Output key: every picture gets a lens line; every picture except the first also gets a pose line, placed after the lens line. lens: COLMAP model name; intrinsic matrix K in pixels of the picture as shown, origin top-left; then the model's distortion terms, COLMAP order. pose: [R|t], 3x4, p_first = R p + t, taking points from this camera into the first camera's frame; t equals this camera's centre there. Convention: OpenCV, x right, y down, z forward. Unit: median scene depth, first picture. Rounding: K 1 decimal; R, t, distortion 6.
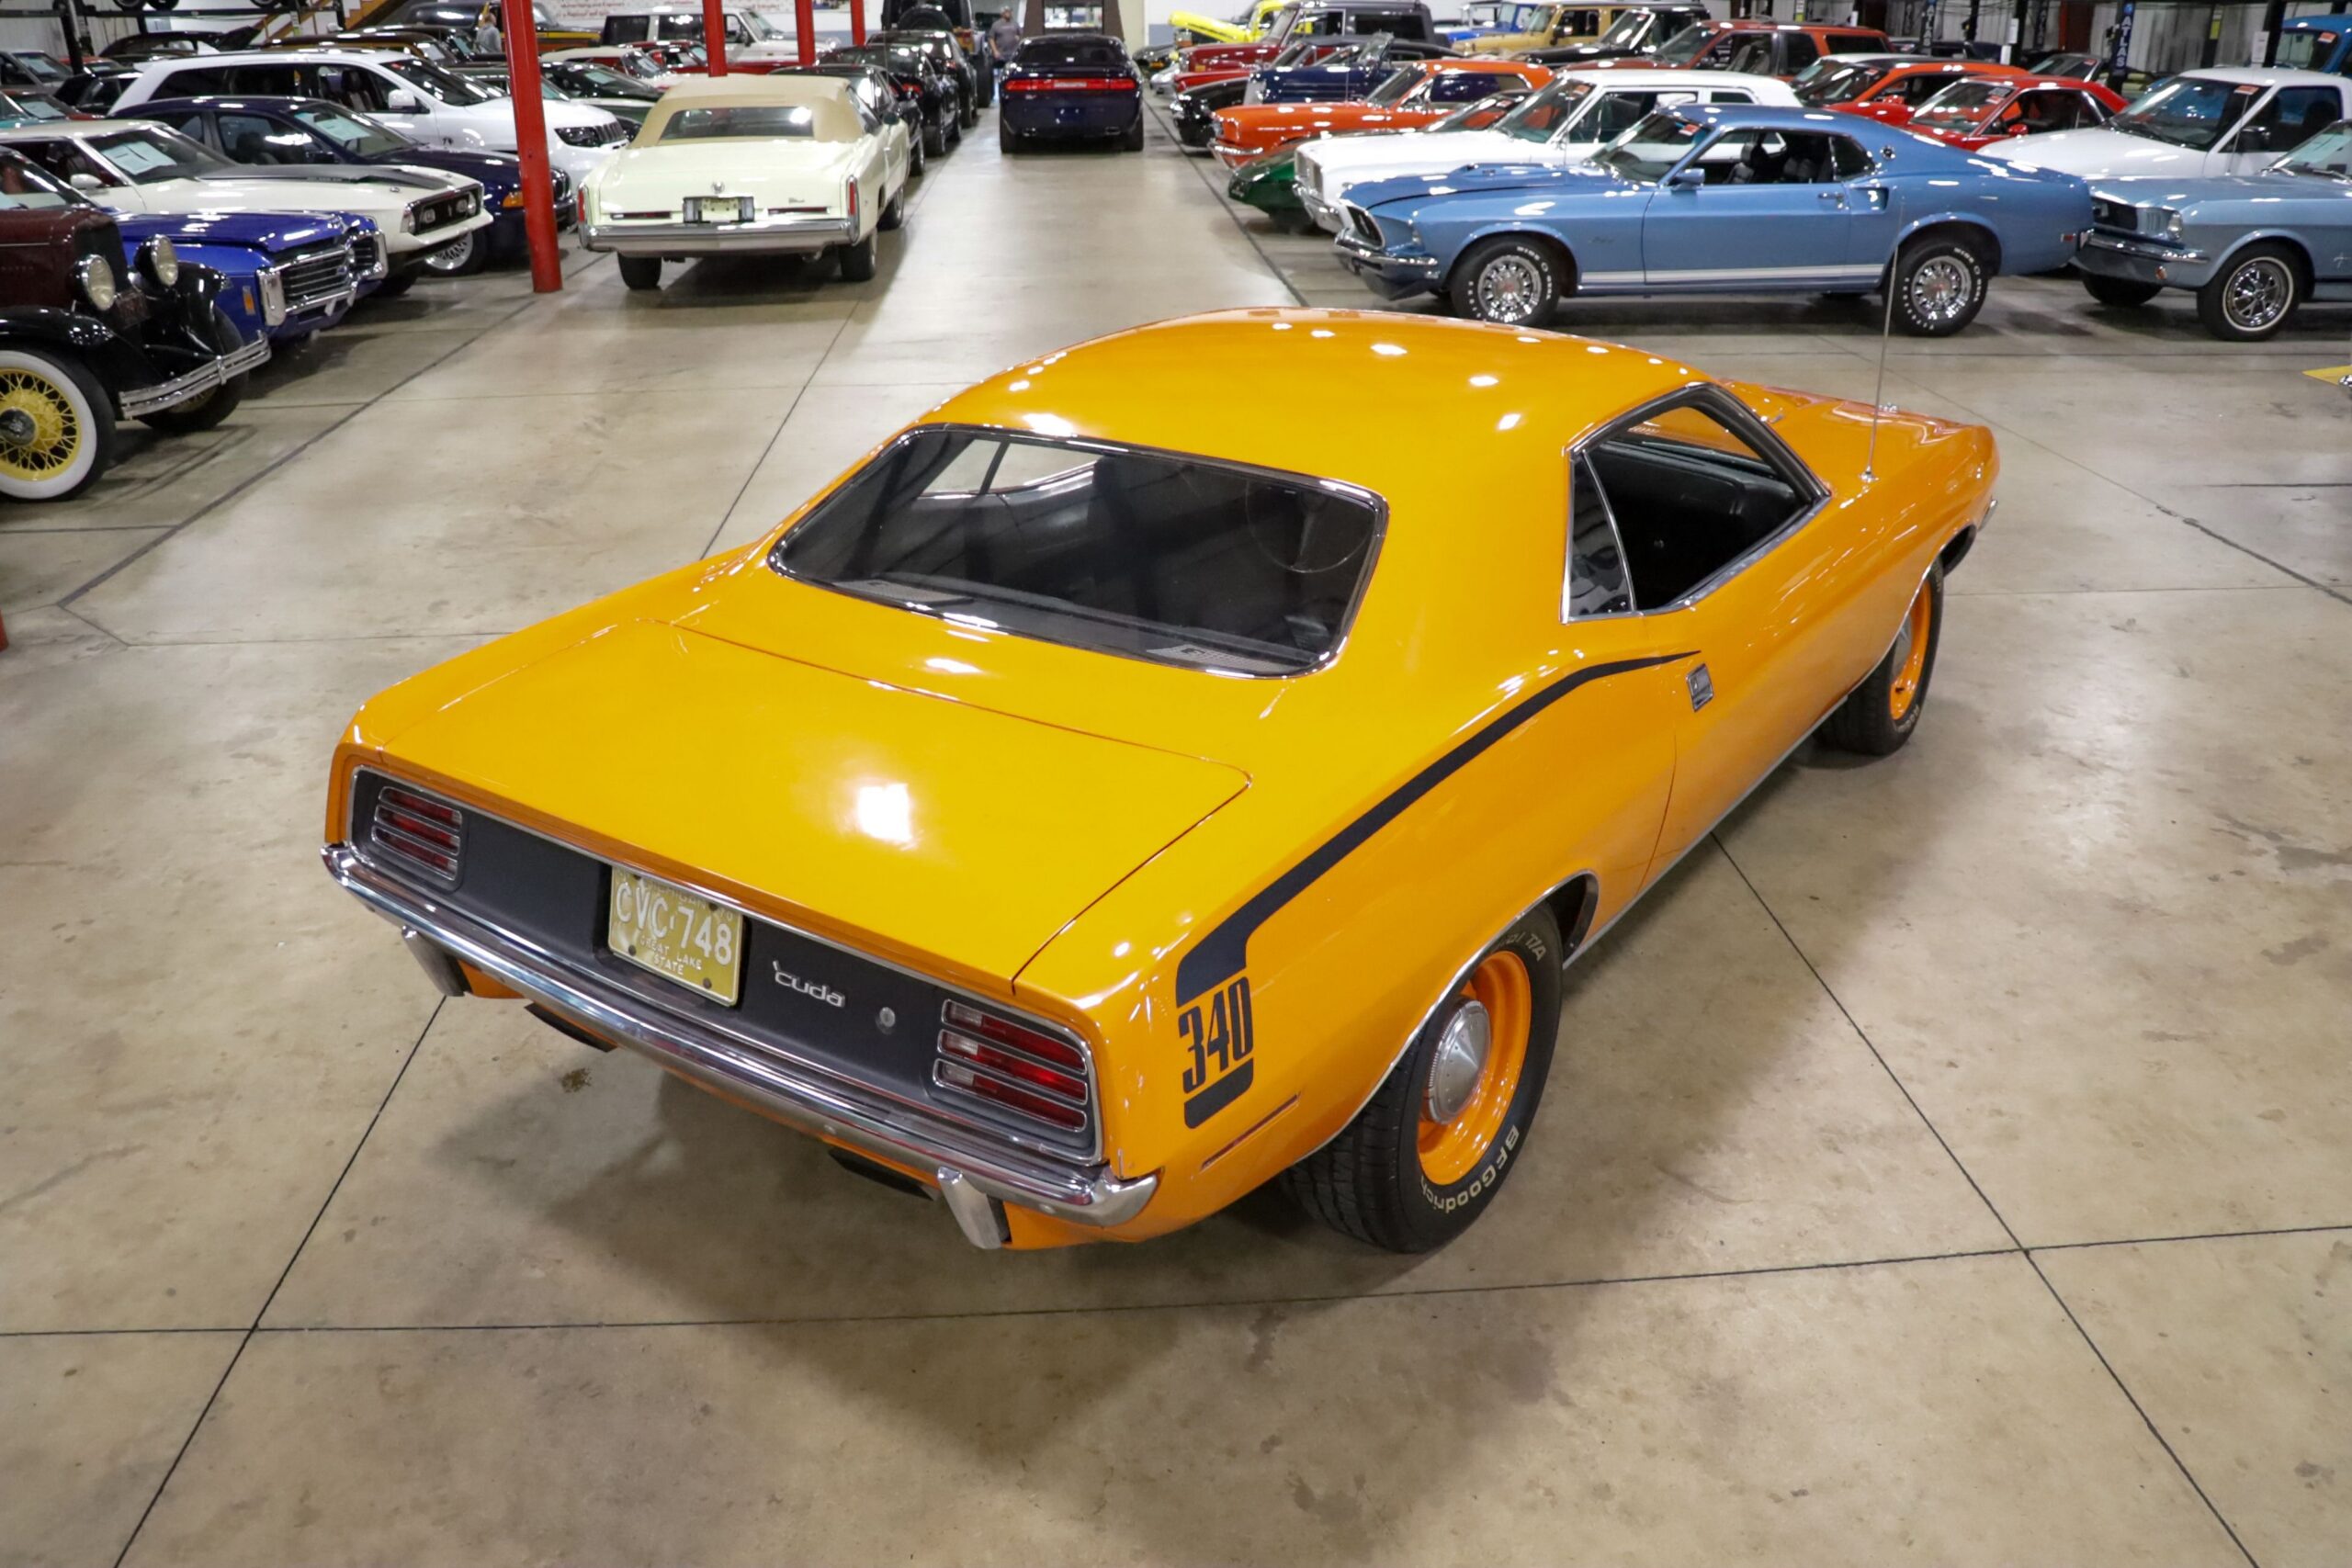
lens RADIAL K [[1914.9, 0, 1171.7], [0, 1914.9, 793.1], [0, 0, 1]] dist [-0.188434, 0.158449]
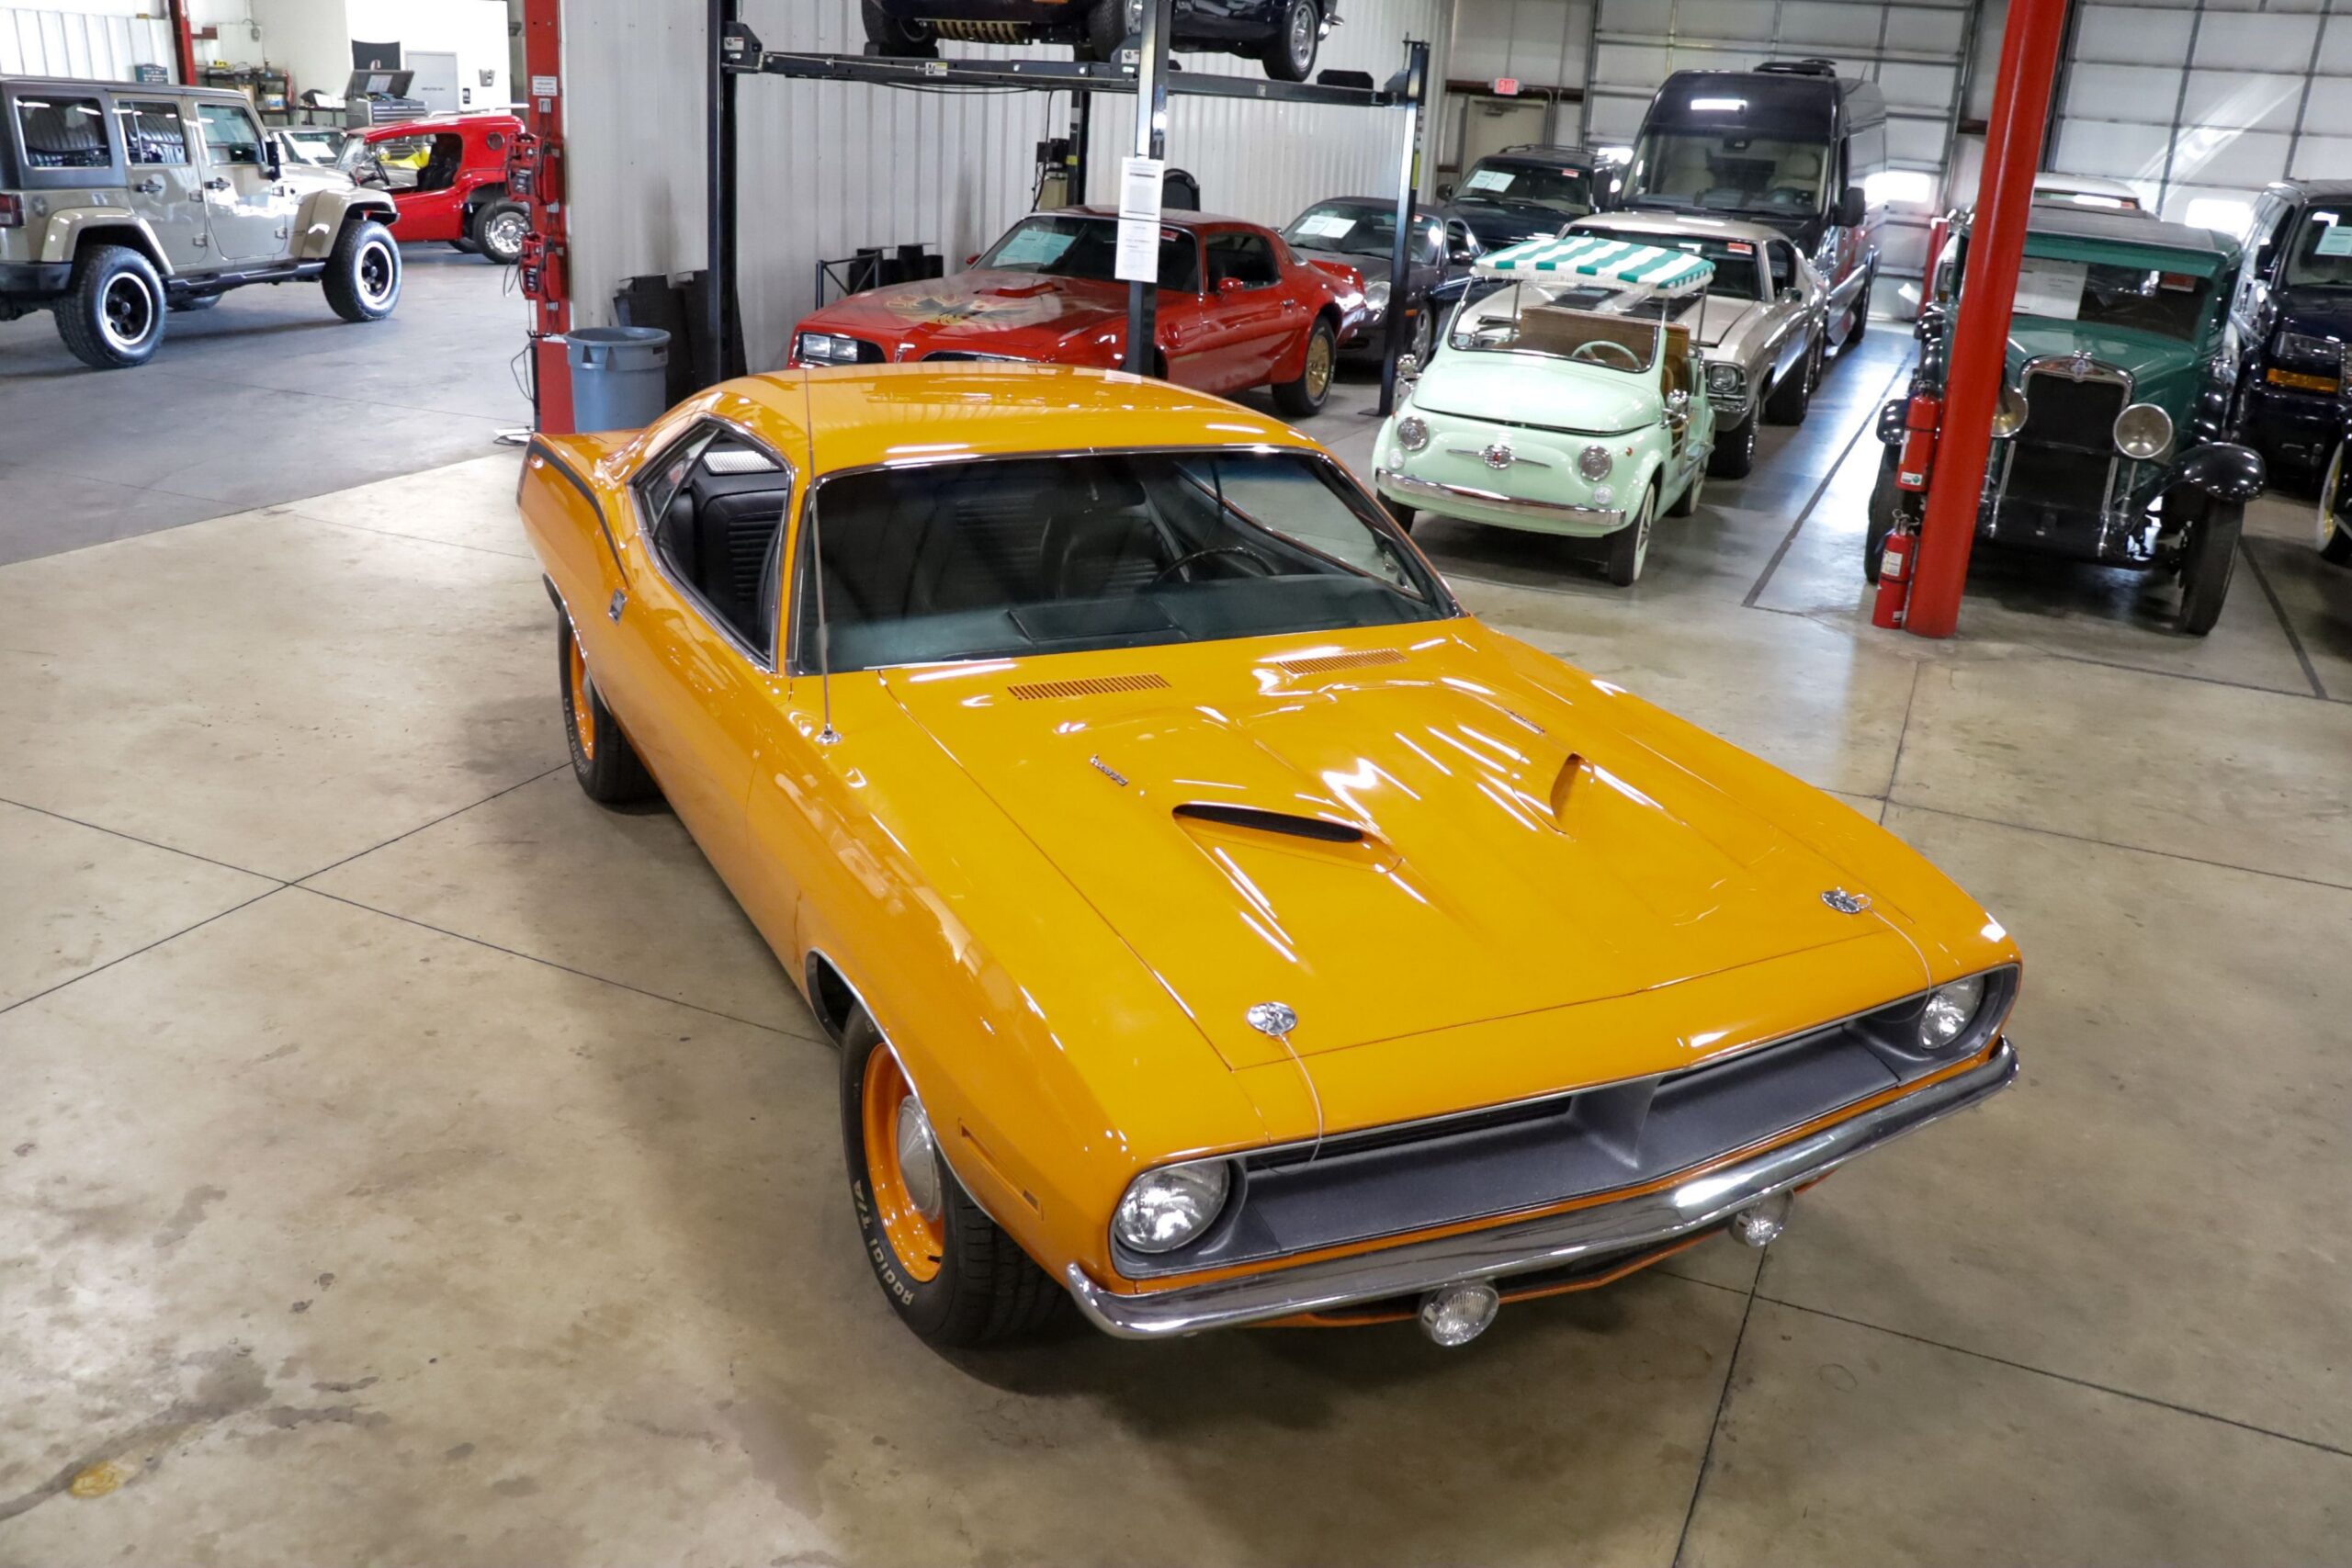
lens RADIAL K [[1926.8, 0, 1176.0], [0, 1926.8, 784.0], [0, 0, 1]] dist [-0.179017, 0.153143]
pose [[-0.461225, 0.297073, -0.836074, 0.808697], [-0.396395, 0.774034, 0.493702, -0.497762], [0.793815, 0.559123, -0.239246, 1.112883]]
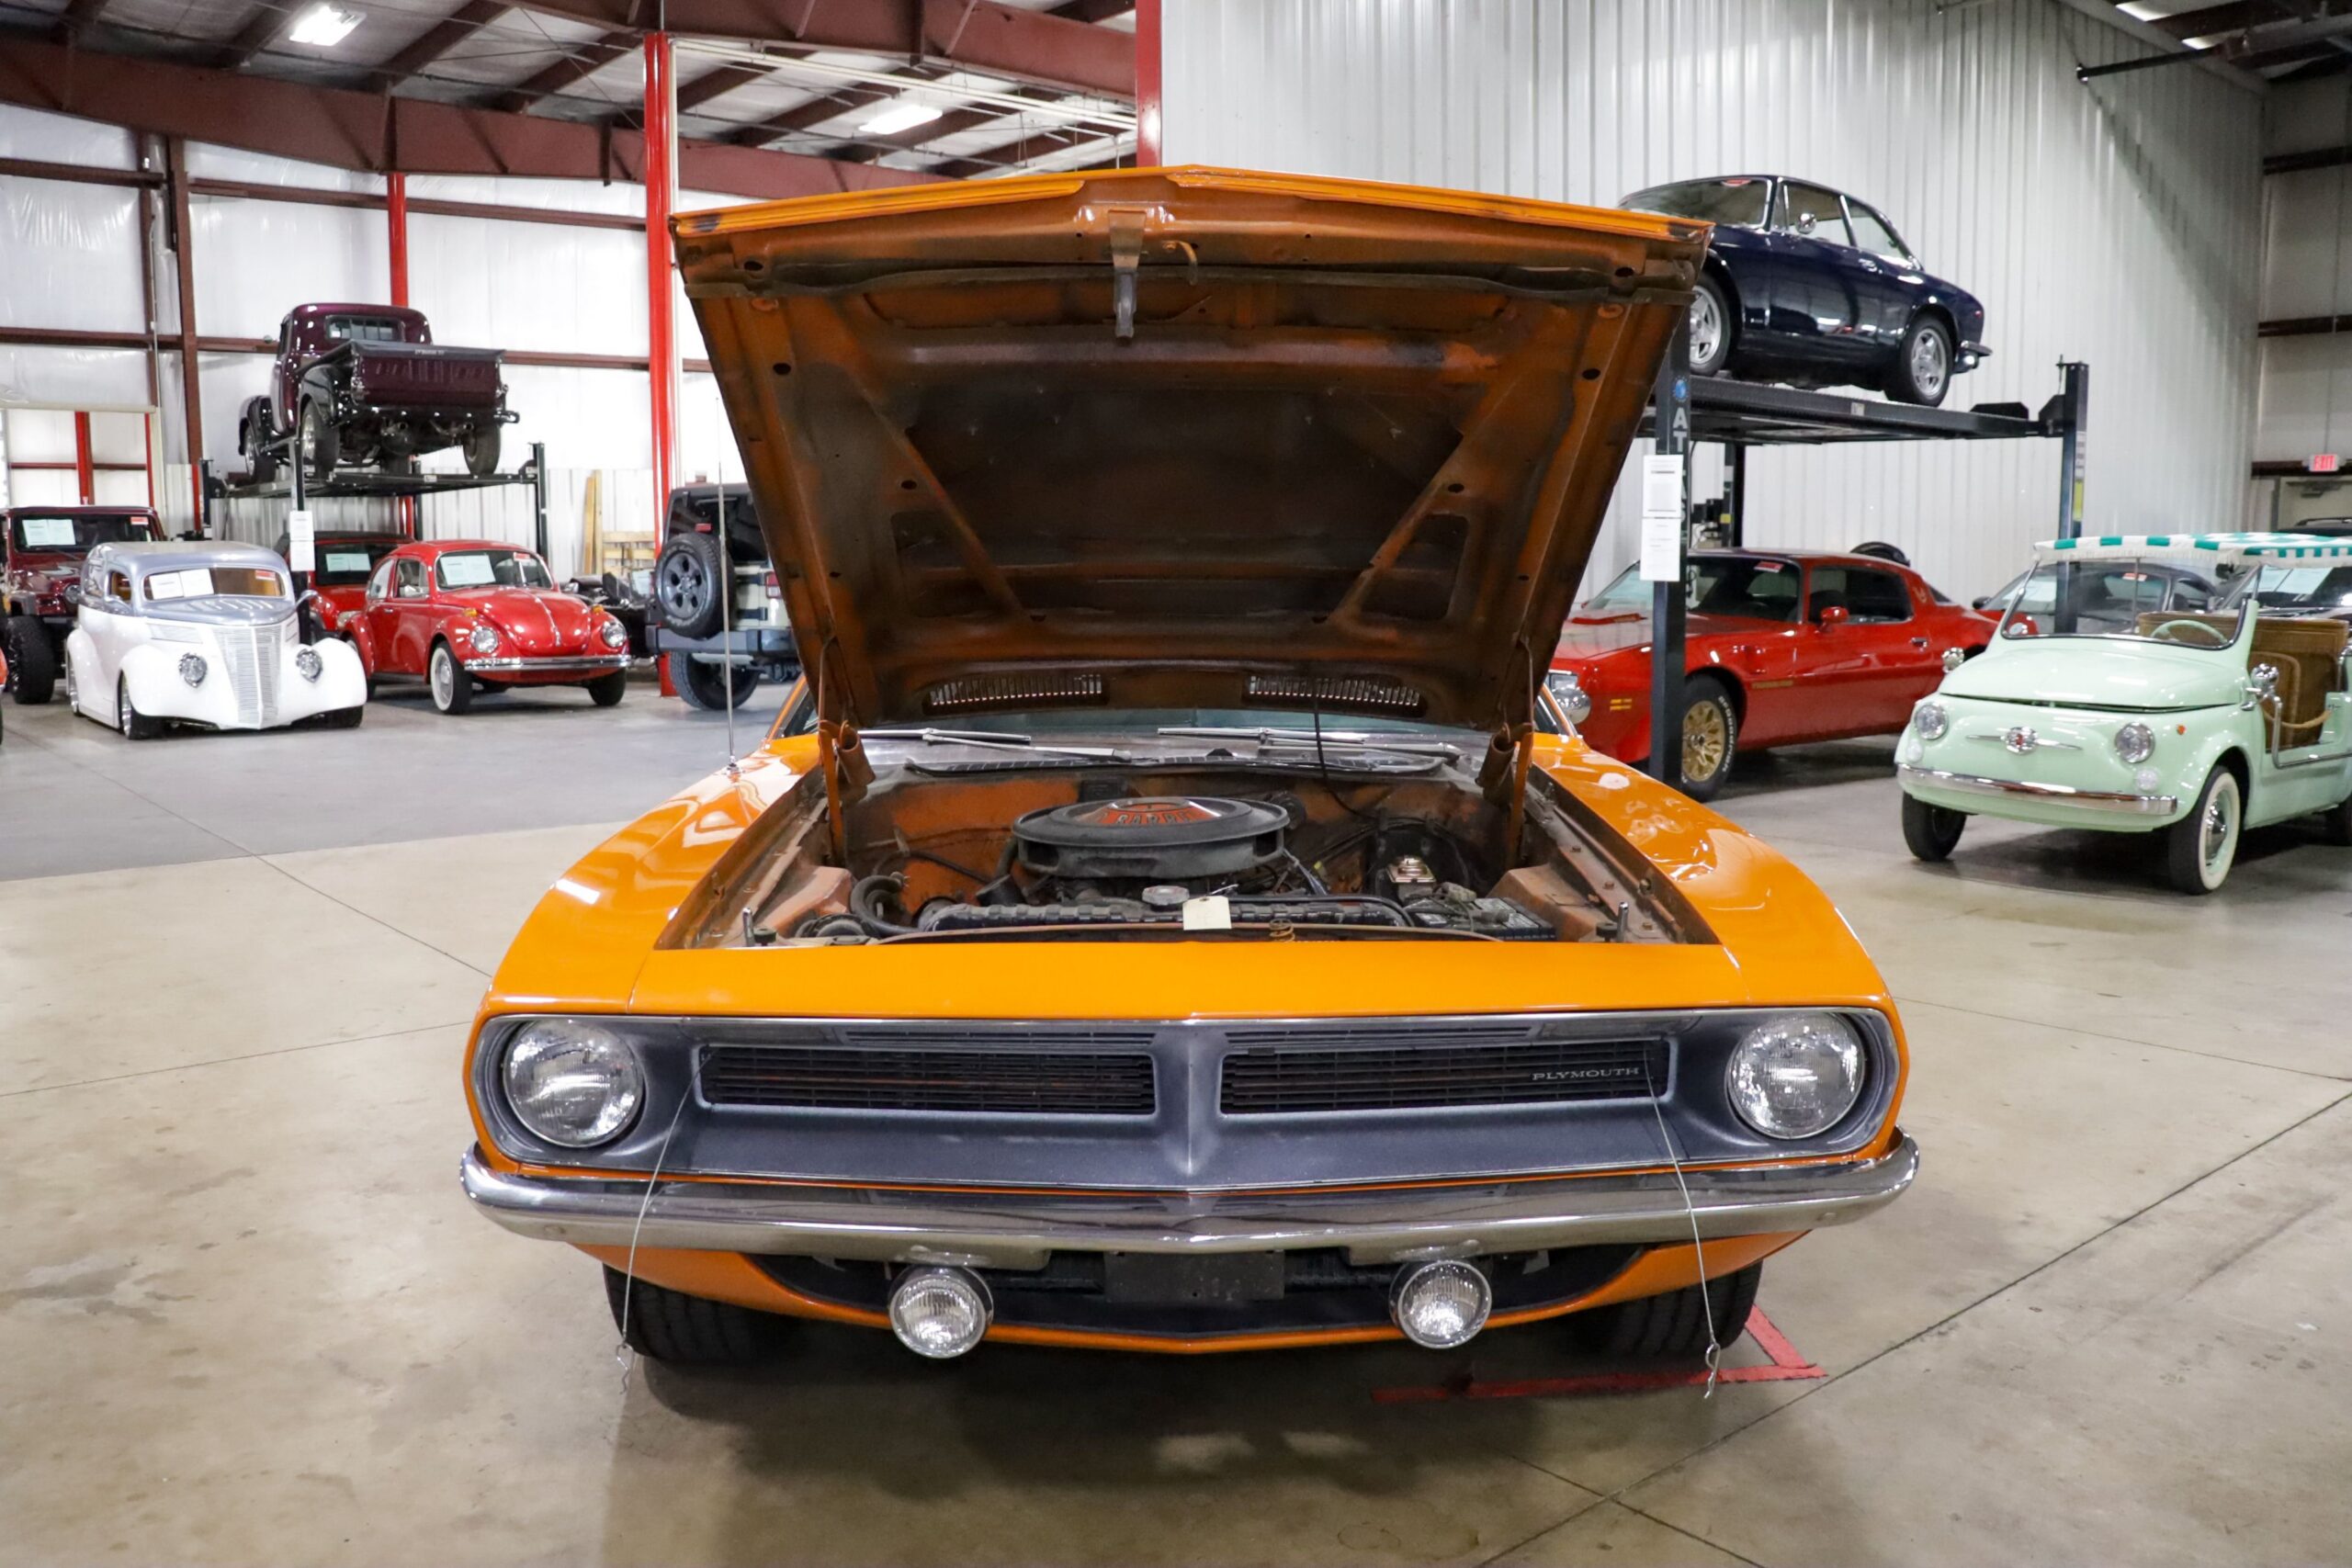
lens RADIAL K [[1926.8, 0, 1176.0], [0, 1926.8, 784.0], [0, 0, 1]] dist [-0.179017, 0.153143]
pose [[-0.807928, 0.085680, -0.583019, 0.579697], [-0.222555, 0.871735, 0.436518, -0.461201], [0.545639, 0.482429, -0.685230, 1.390760]]
